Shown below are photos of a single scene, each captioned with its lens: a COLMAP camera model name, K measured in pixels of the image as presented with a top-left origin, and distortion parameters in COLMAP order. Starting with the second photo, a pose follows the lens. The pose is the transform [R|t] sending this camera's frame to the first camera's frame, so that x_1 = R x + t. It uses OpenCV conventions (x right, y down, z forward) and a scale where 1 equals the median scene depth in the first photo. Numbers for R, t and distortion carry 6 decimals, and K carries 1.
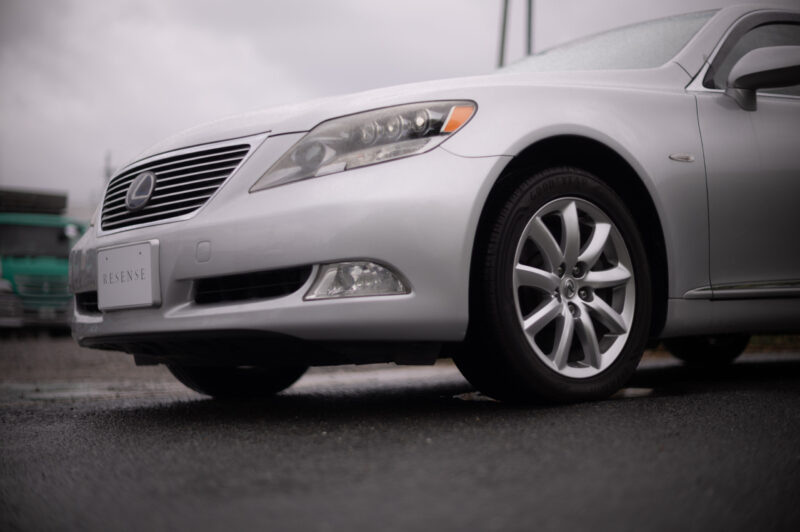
lens RADIAL K [[1190.8, 0, 399.0], [0, 1190.8, 267.1], [0, 0, 1]] dist [-0.074376, 0.000000]
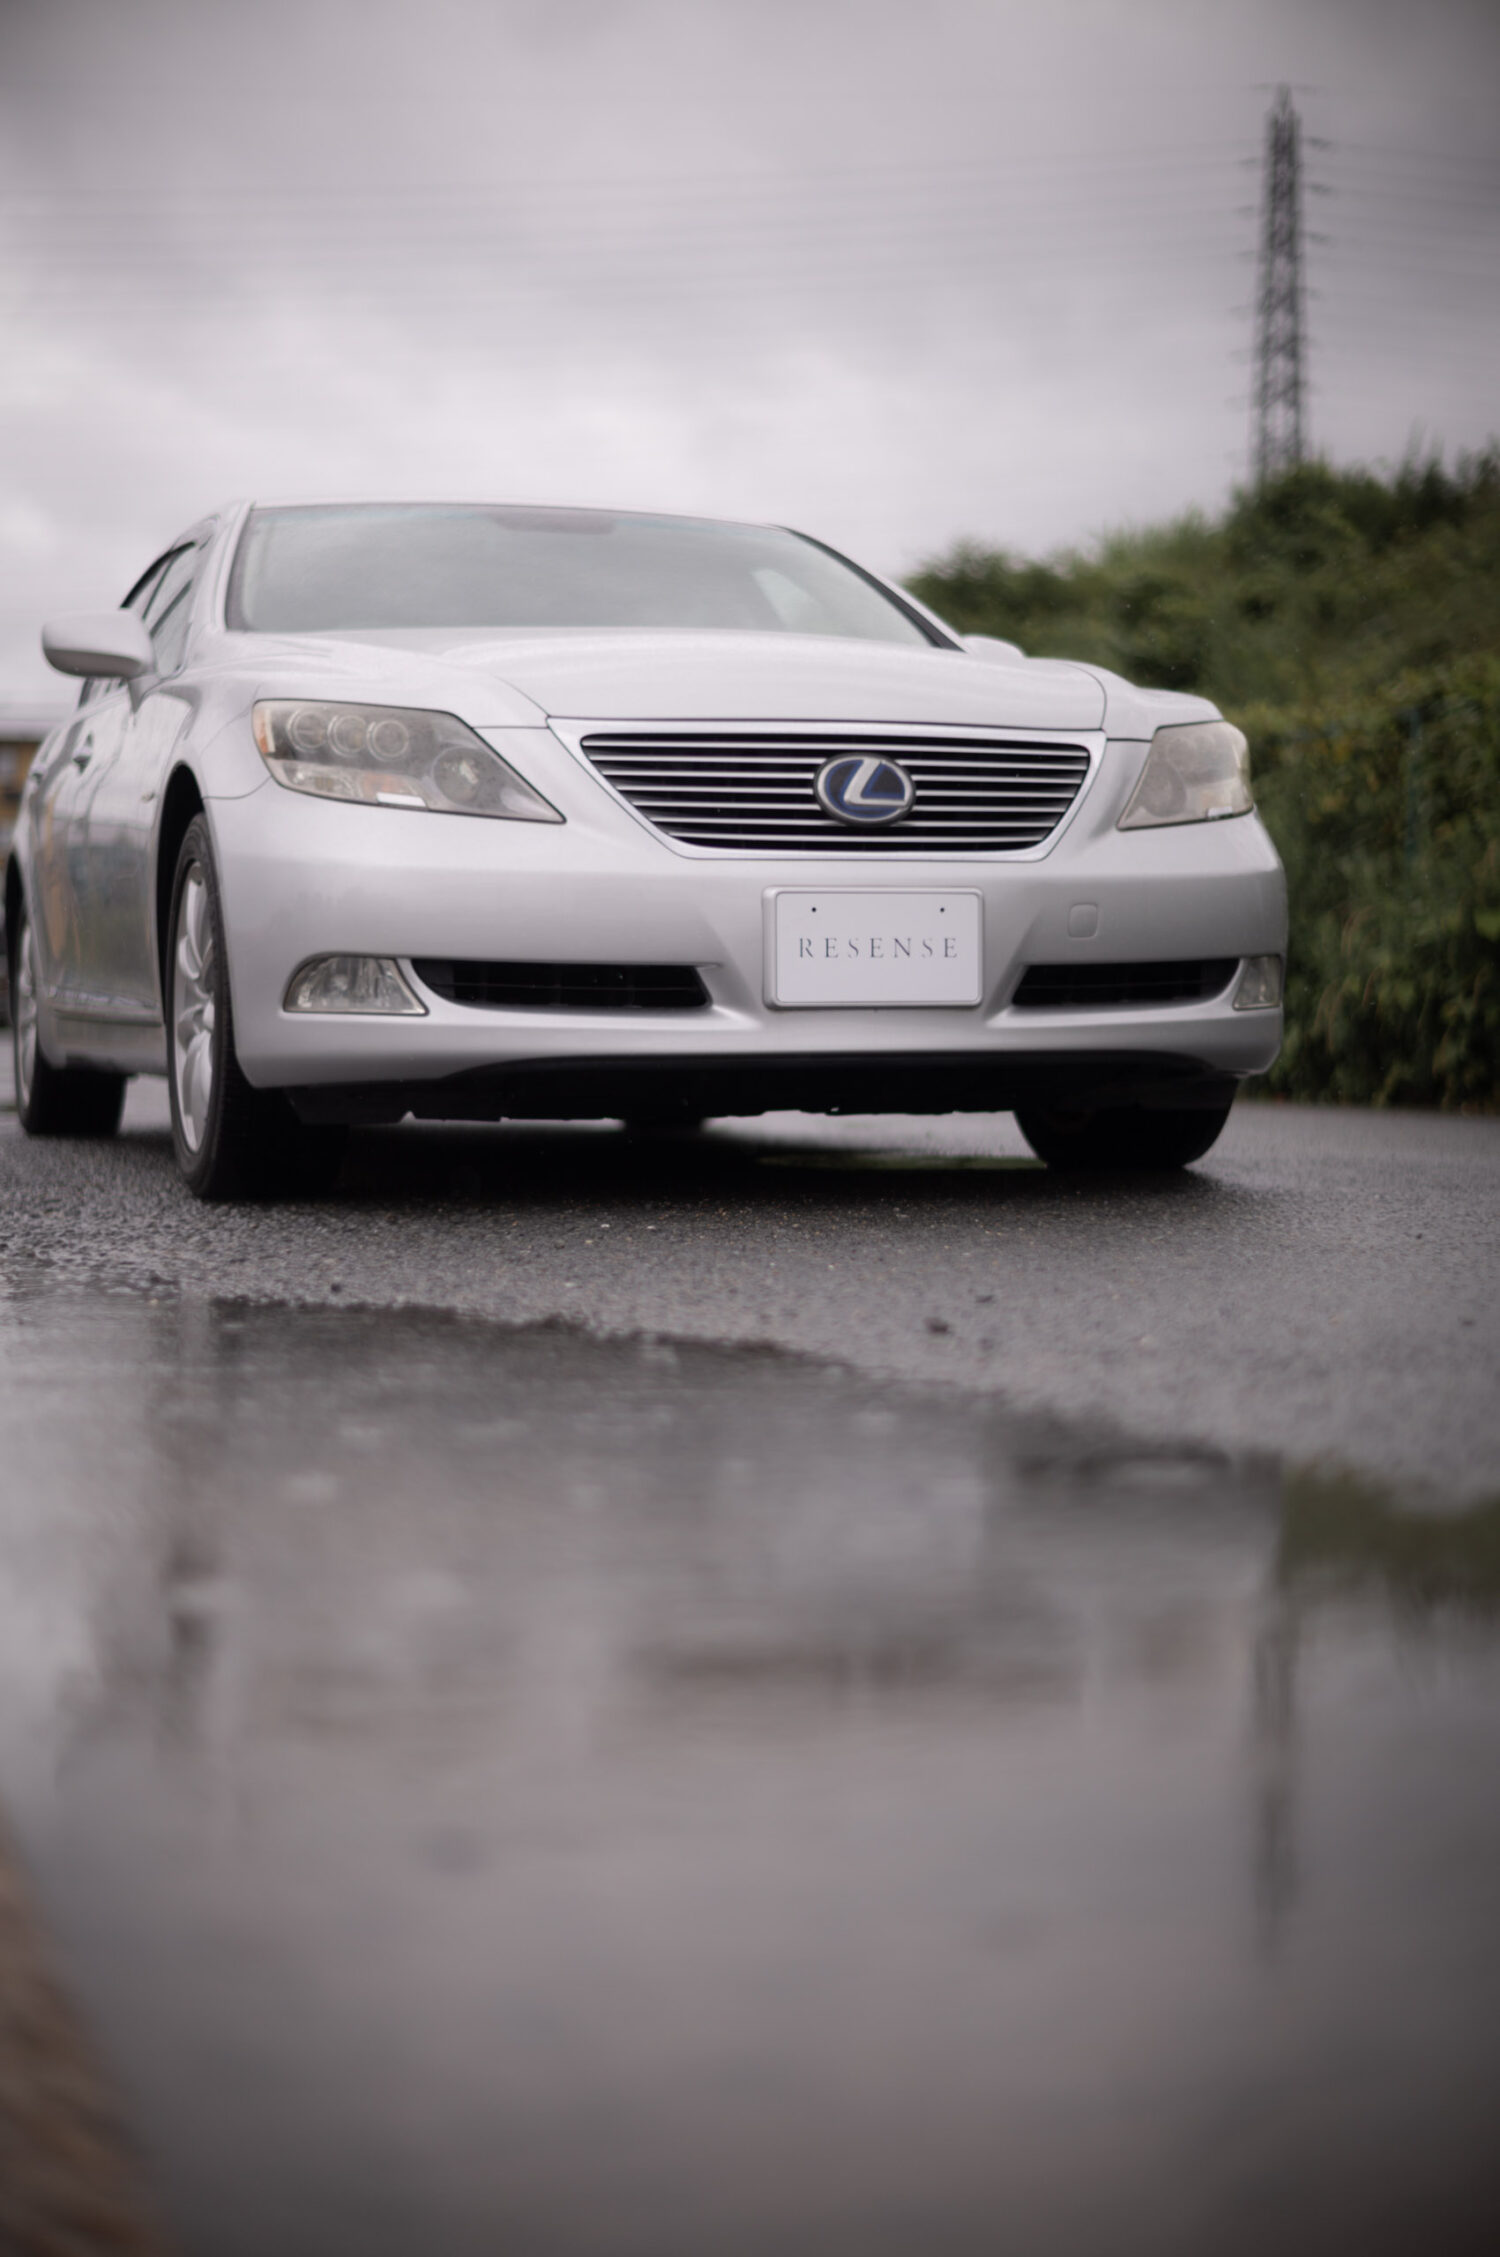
lens RADIAL K [[3359.4, 0, 750.0], [0, 3359.4, 1122.3], [0, 0, 1]] dist [-0.074376, 0.000000]
pose [[0.359009, -0.004616, 0.933323, -1.770218], [-0.066938, 0.997285, 0.030680, 0.046525], [-0.930931, -0.073489, 0.357725, 0.528313]]
